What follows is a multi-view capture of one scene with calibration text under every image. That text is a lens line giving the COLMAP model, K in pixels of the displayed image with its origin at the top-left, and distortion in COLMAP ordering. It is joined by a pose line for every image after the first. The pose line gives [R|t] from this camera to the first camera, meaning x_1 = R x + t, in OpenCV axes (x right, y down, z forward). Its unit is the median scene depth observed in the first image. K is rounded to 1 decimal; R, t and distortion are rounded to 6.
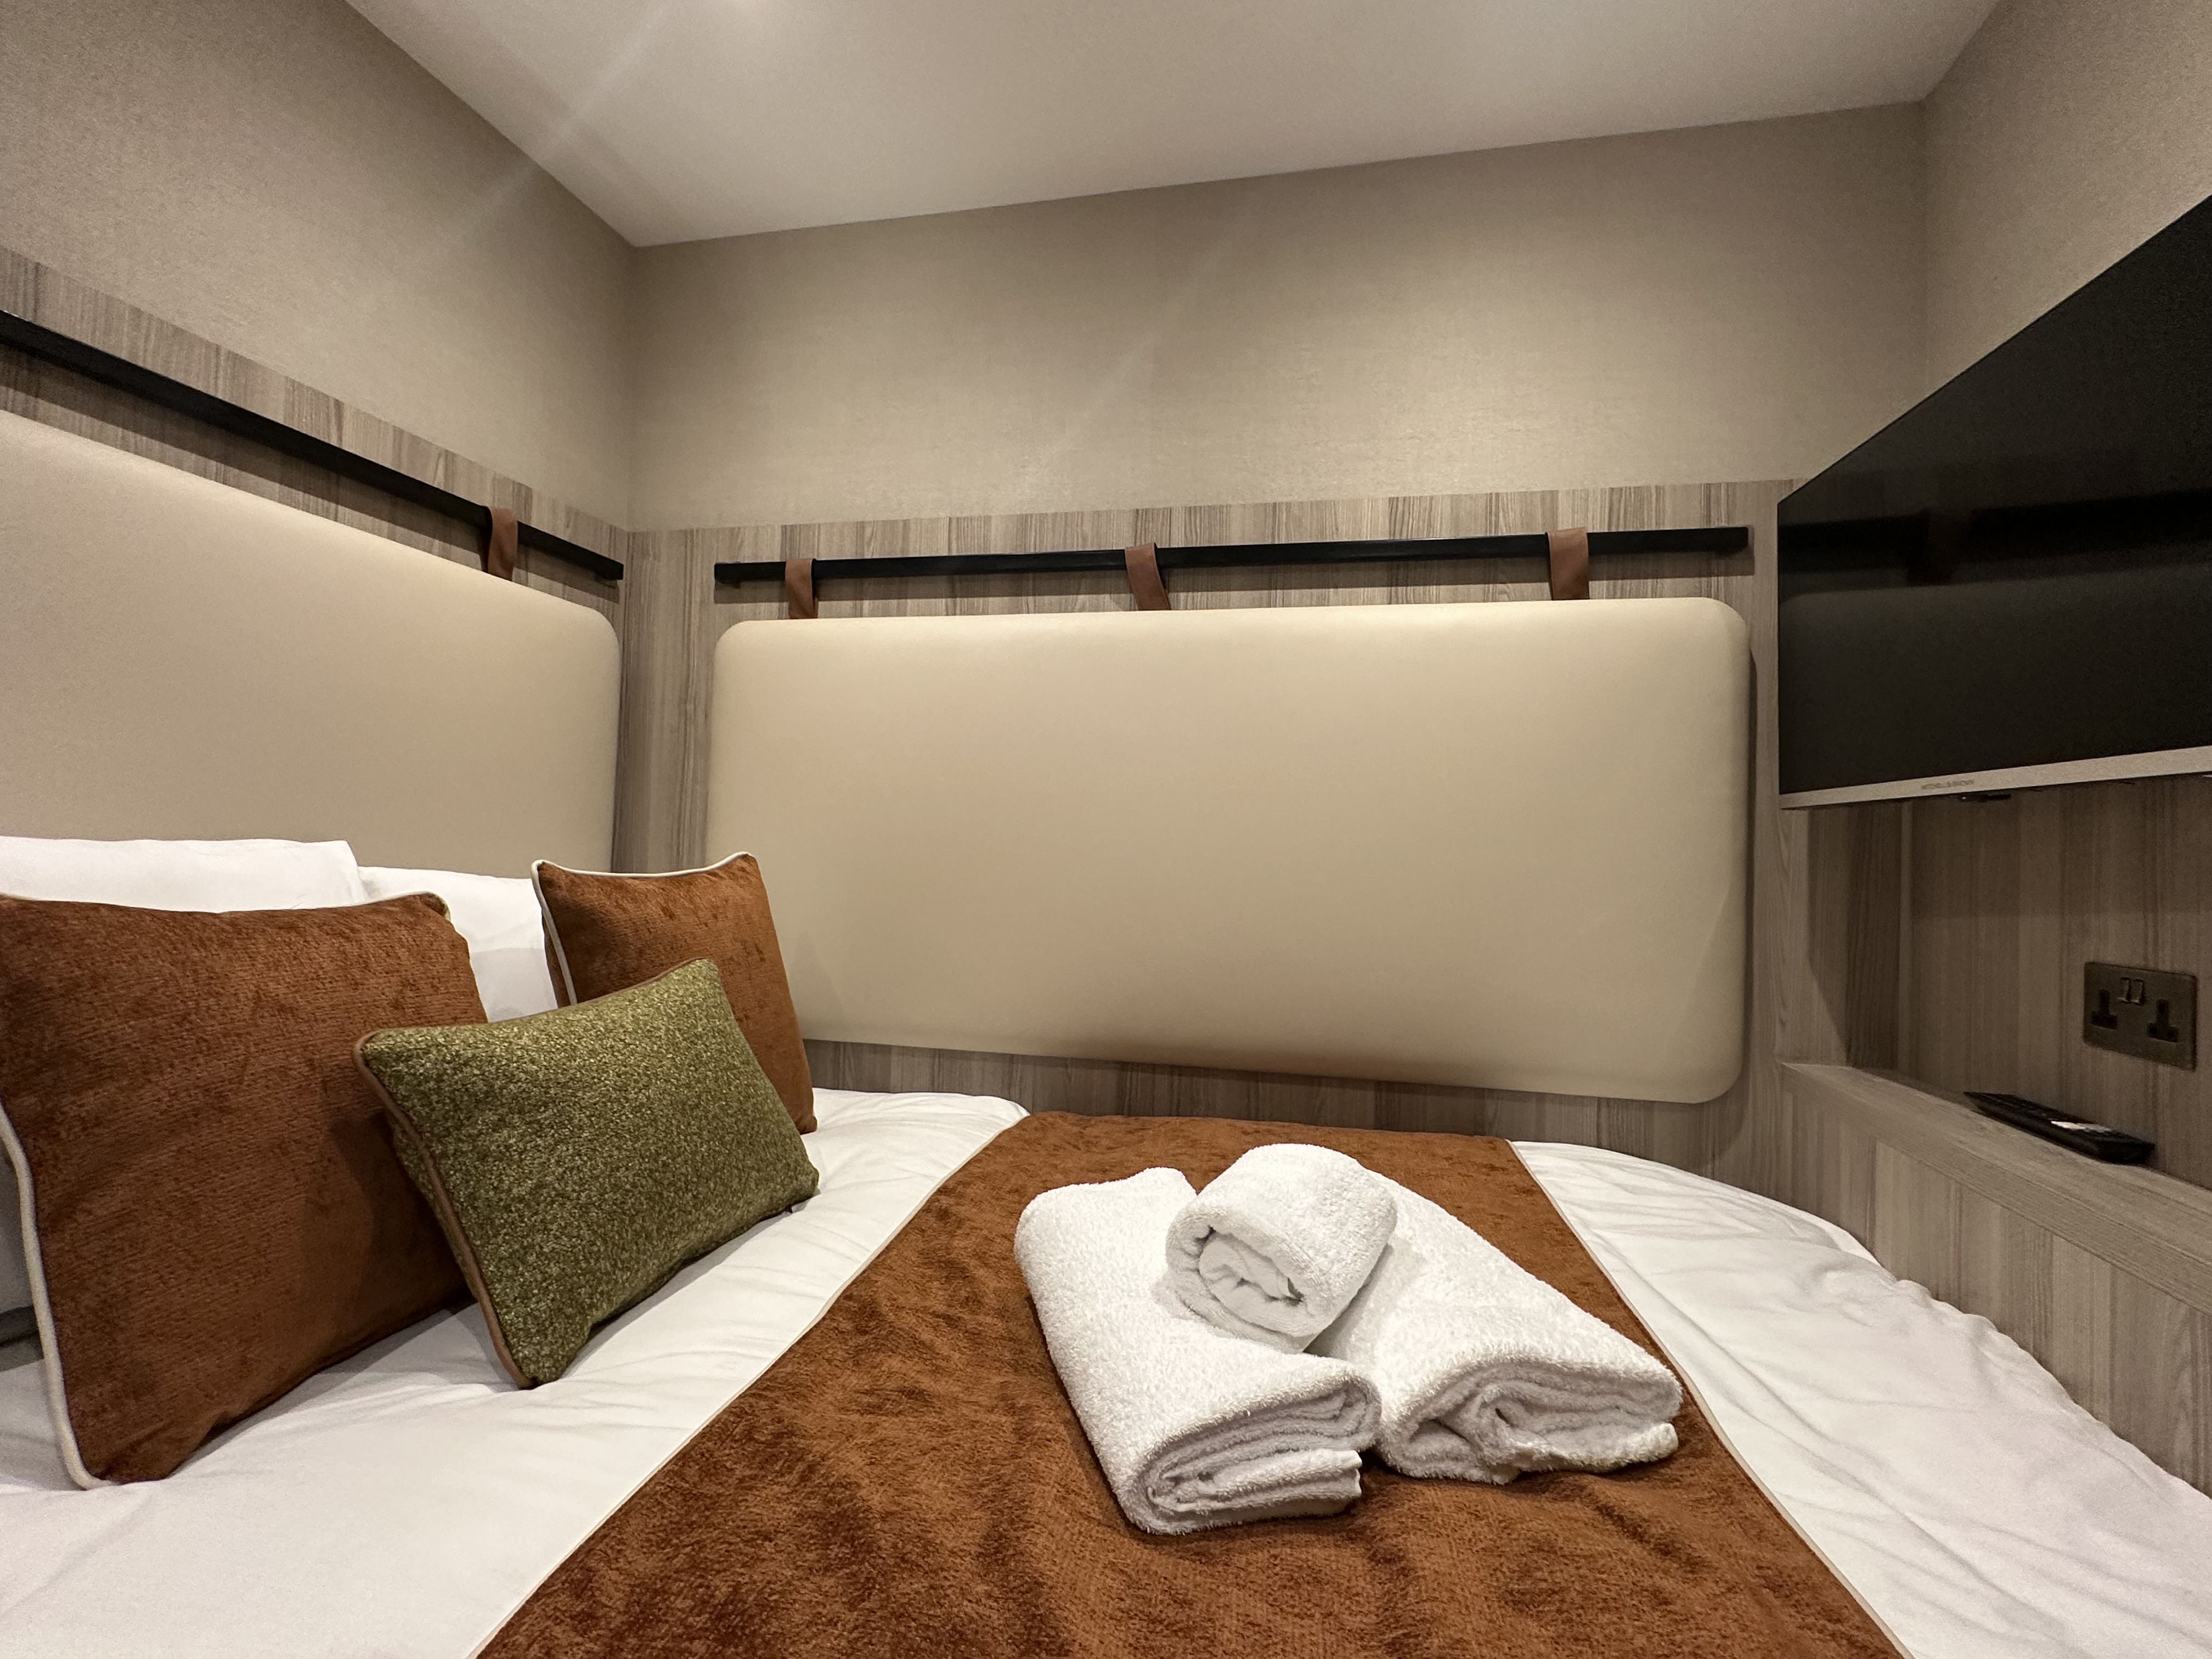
lens RADIAL K [[1023.3, 0, 1099.6], [0, 1023.3, 835.7], [0, 0, 1]] dist [-0.000590, -0.000052]
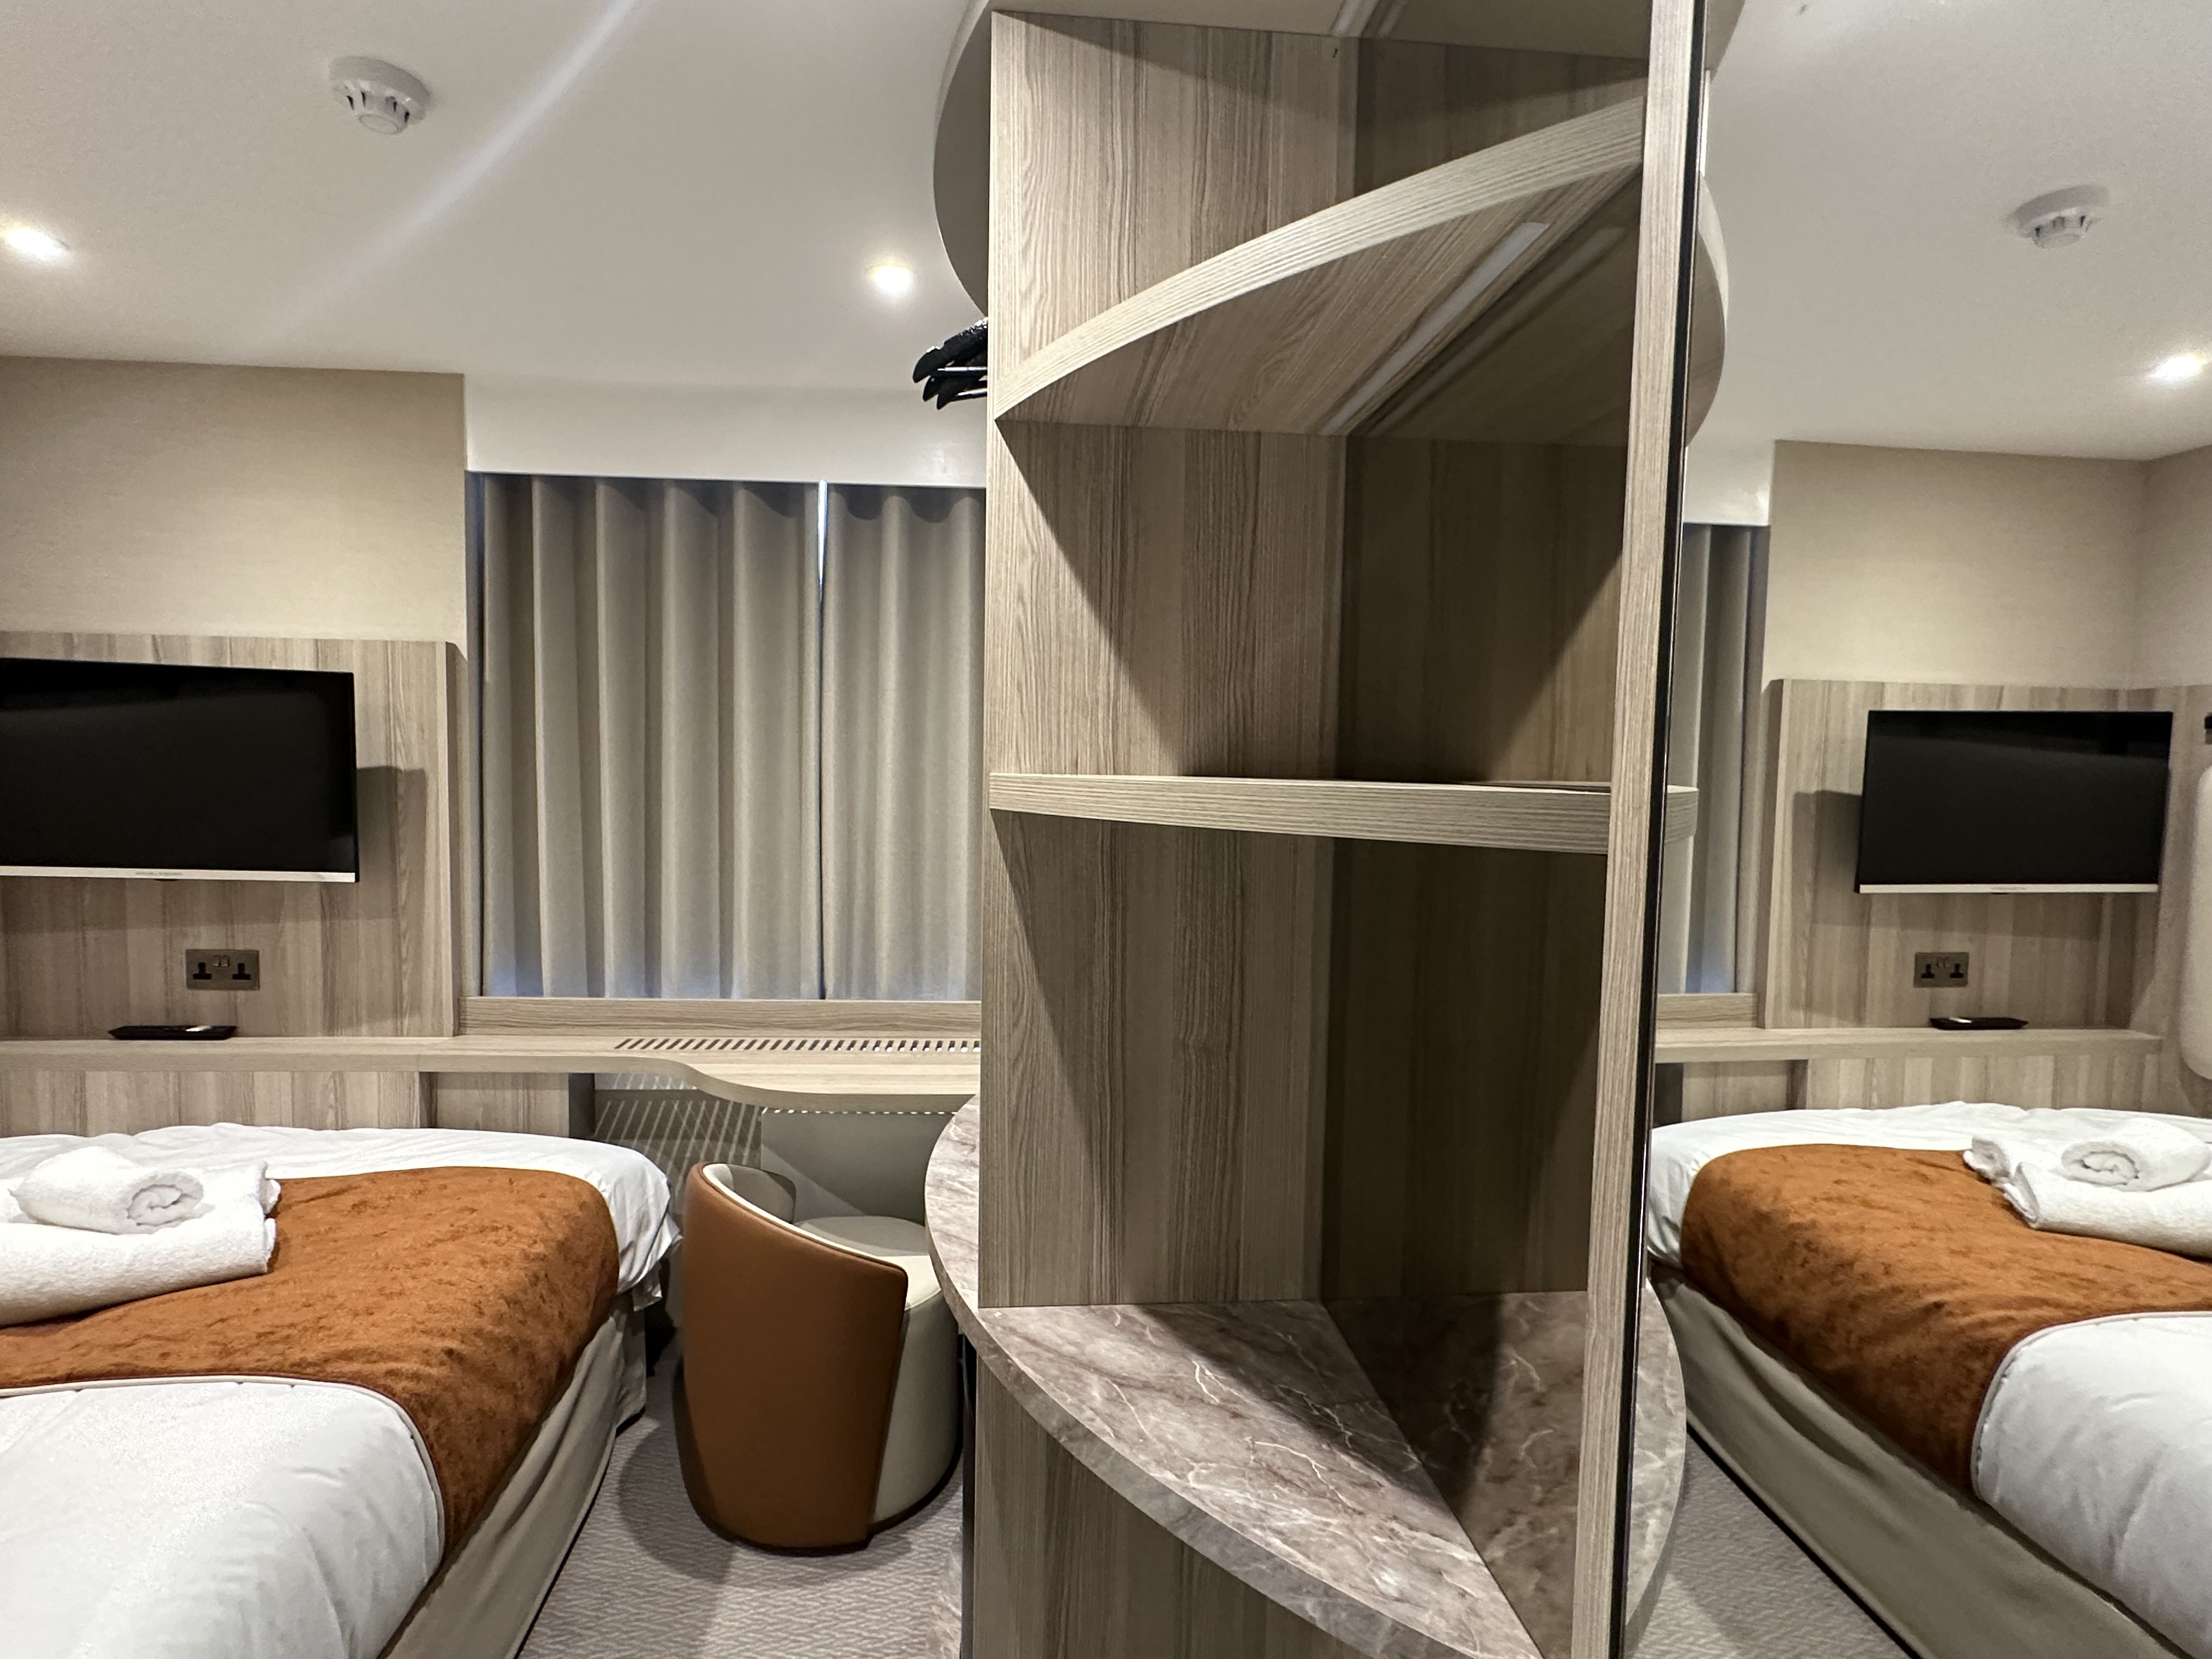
lens RADIAL K [[1151.4, 0, 1096.1], [0, 1151.4, 843.6], [0, 0, 1]] dist [0.001935, 0.000667]
pose [[-0.316275, -0.103968, 0.942953, -1.697275], [-0.053471, 0.994350, 0.091700, -0.382135], [-0.947159, -0.021418, -0.320048, 0.018054]]
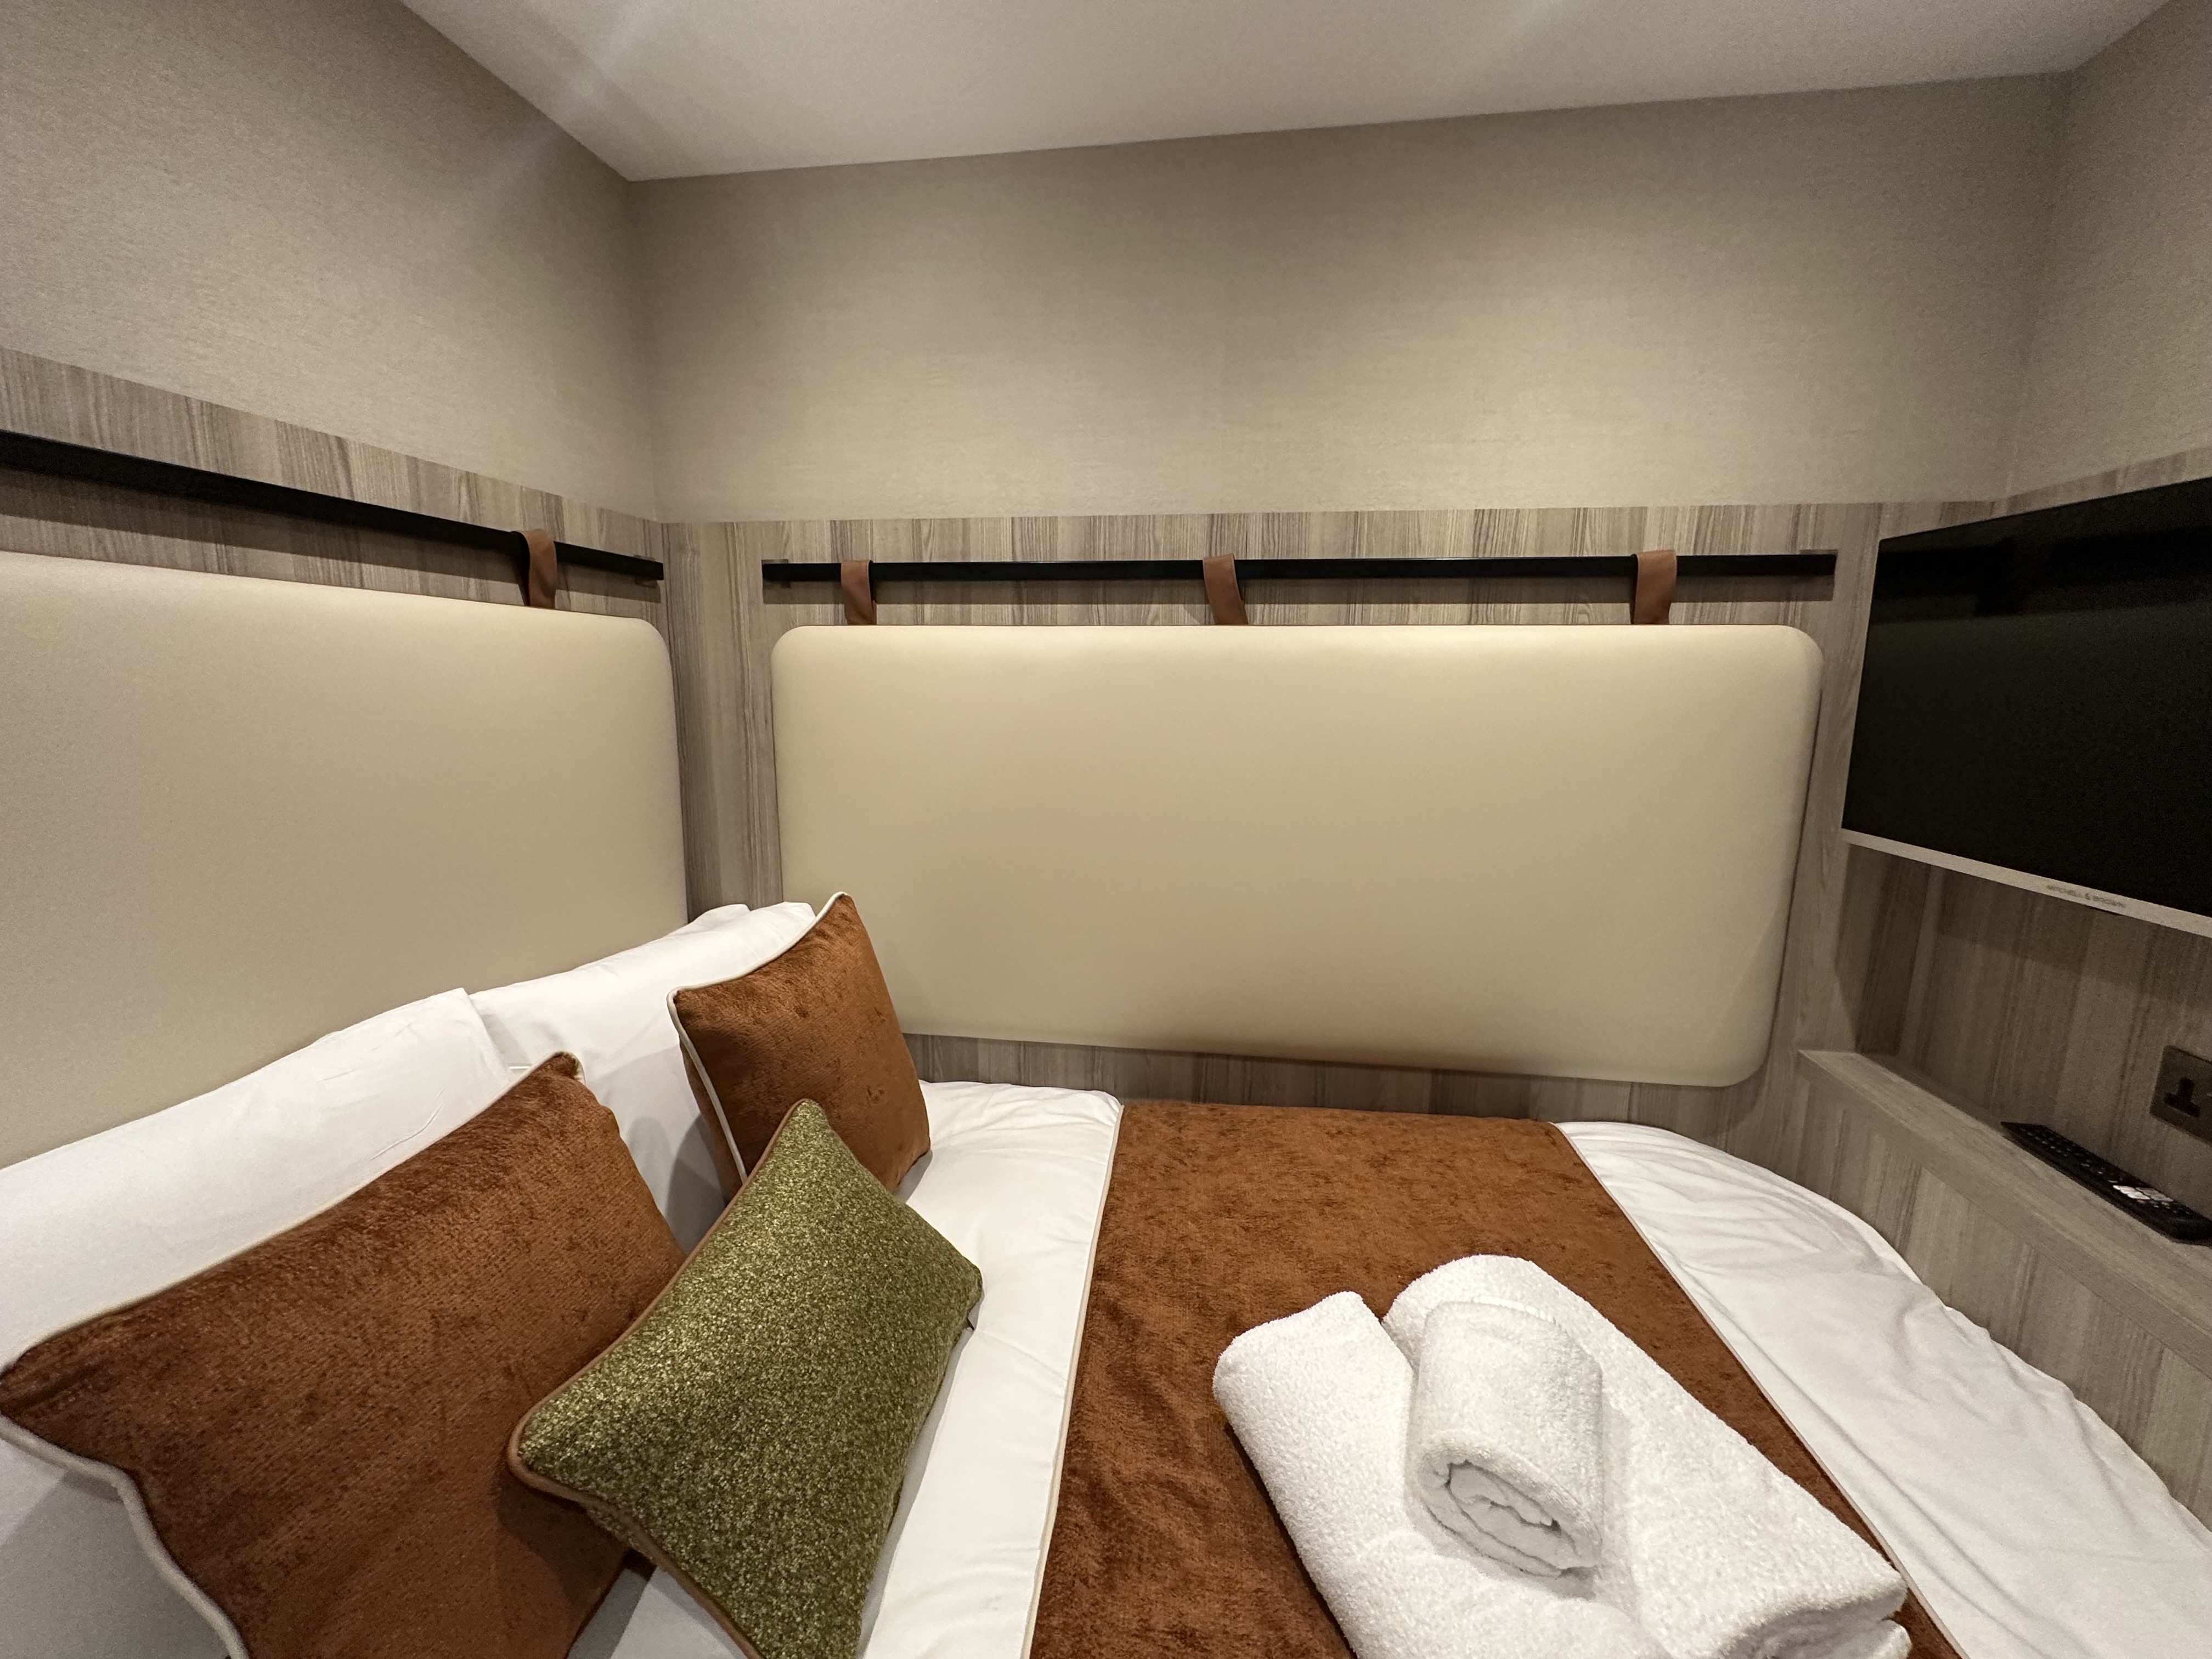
lens RADIAL K [[884.3, 0, 1101.7], [0, 884.3, 828.9], [0, 0, 1]] dist [0.002587, -0.000222]
pose [[0.996997, -0.033500, 0.069824, -0.210224], [0.019579, 0.981343, 0.191265, -0.291919], [-0.074929, -0.189324, 0.979052, 0.199477]]
